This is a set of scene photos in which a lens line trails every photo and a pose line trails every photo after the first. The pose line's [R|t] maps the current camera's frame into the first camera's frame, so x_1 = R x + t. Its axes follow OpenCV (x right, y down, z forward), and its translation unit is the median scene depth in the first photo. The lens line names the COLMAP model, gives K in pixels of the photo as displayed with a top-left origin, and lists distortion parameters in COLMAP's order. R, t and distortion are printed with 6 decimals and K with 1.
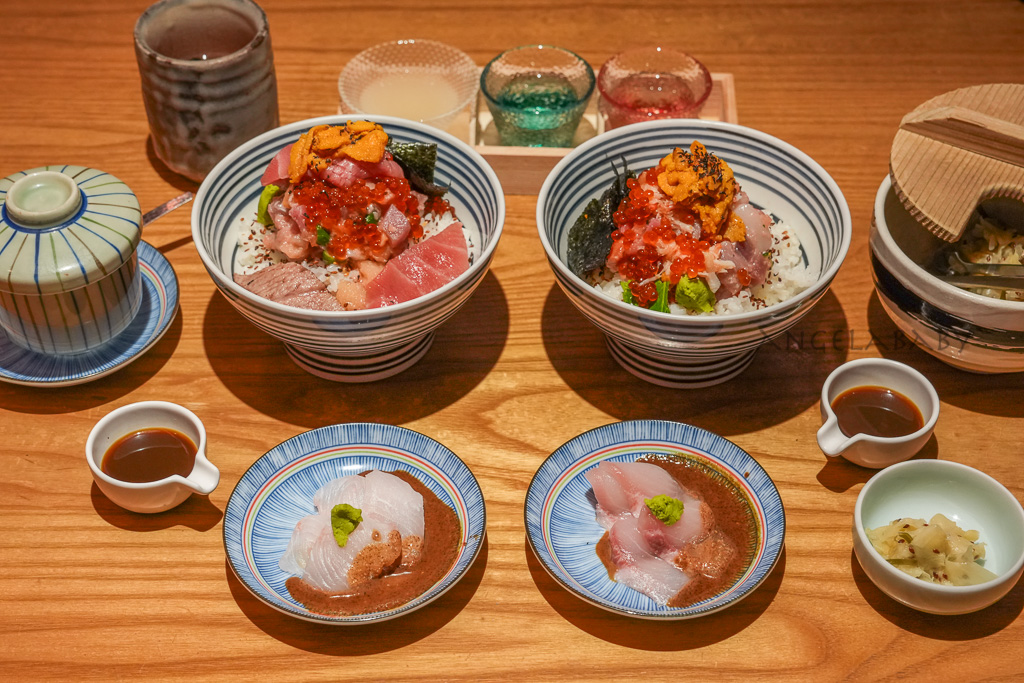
lens RADIAL K [[1746.7, 0, 512.1], [0, 1746.7, 342.0], [0, 0, 1]] dist [0.059138, 0.000000]
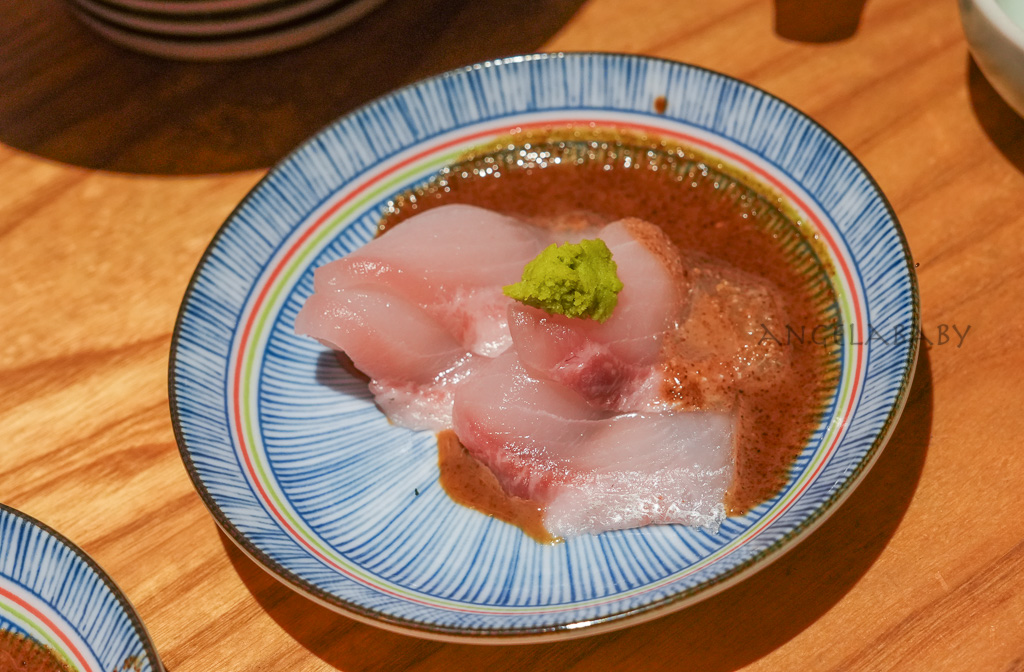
lens RADIAL K [[1987.1, 0, 511.6], [0, 1987.1, 335.0], [0, 0, 1]] dist [0.048016, 0.000000]
pose [[0.798559, -0.513724, 0.313674, -0.047648], [0.488869, 0.857572, 0.159929, 0.035537], [-0.351158, 0.025633, 0.935965, 0.625332]]
